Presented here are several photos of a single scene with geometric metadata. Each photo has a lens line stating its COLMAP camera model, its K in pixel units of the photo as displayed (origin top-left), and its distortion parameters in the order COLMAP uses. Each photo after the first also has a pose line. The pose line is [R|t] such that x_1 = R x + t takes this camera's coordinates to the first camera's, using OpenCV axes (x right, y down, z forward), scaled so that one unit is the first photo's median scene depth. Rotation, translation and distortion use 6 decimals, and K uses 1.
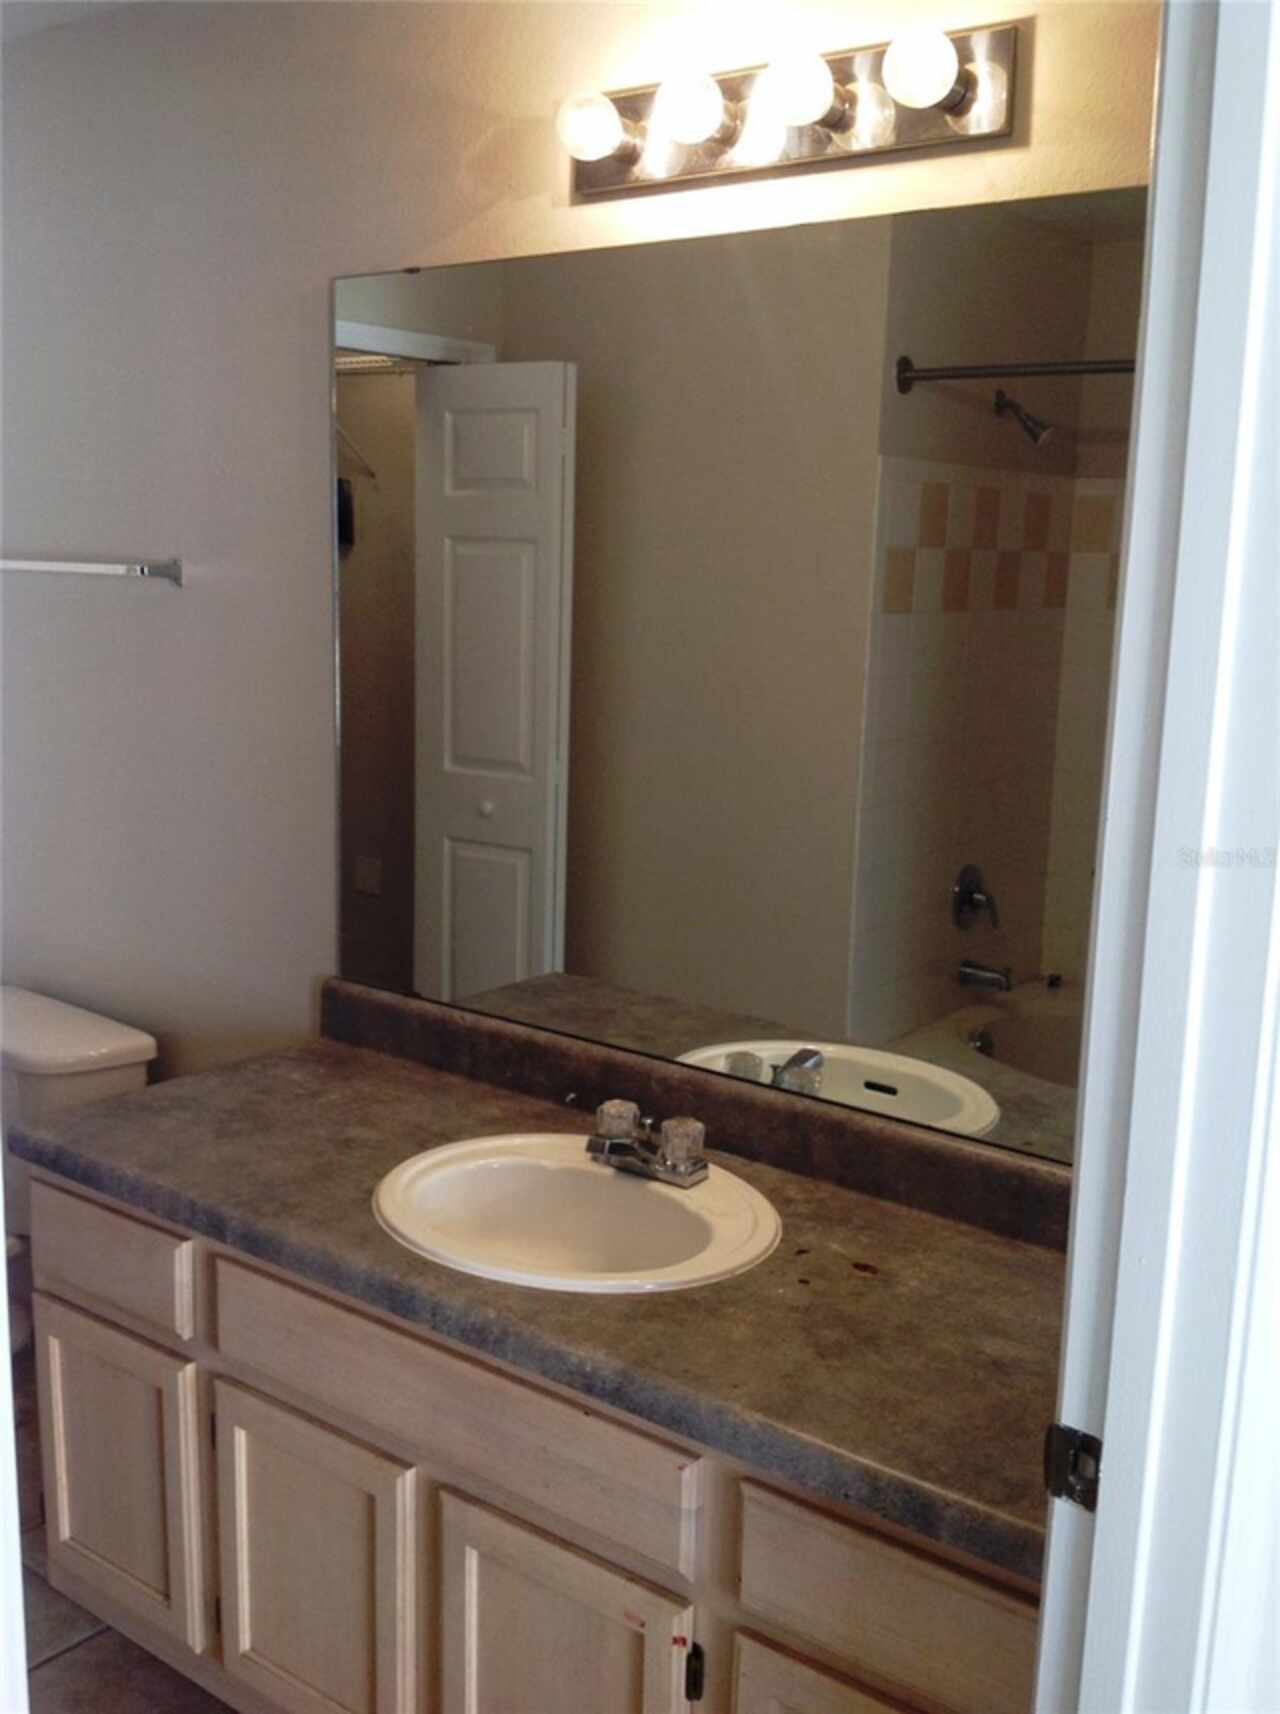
lens RADIAL K [[1689.8, 0, 638.6], [0, 1689.8, 881.3], [0, 0, 1]] dist [0.010610, 0.013448]
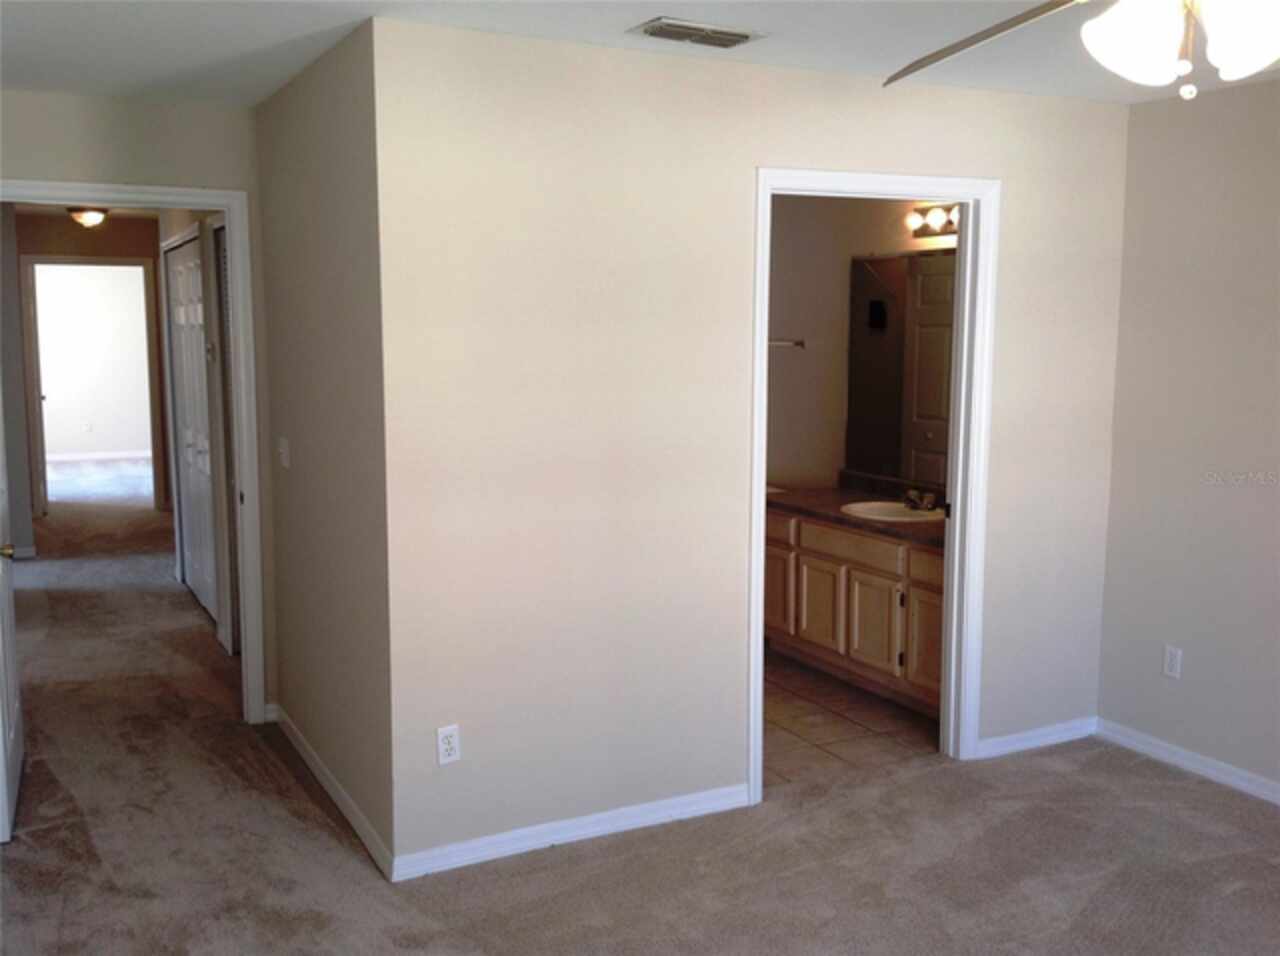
lens RADIAL K [[1261.9, 0, 619.9], [0, 1261.9, 476.2], [0, 0, 1]] dist [0.010610, 0.013448]
pose [[0.910143, 0.023565, -0.413623, 0.556542], [-0.050603, 0.997229, -0.054535, 0.292248], [0.411192, 0.070565, 0.908813, -1.771159]]
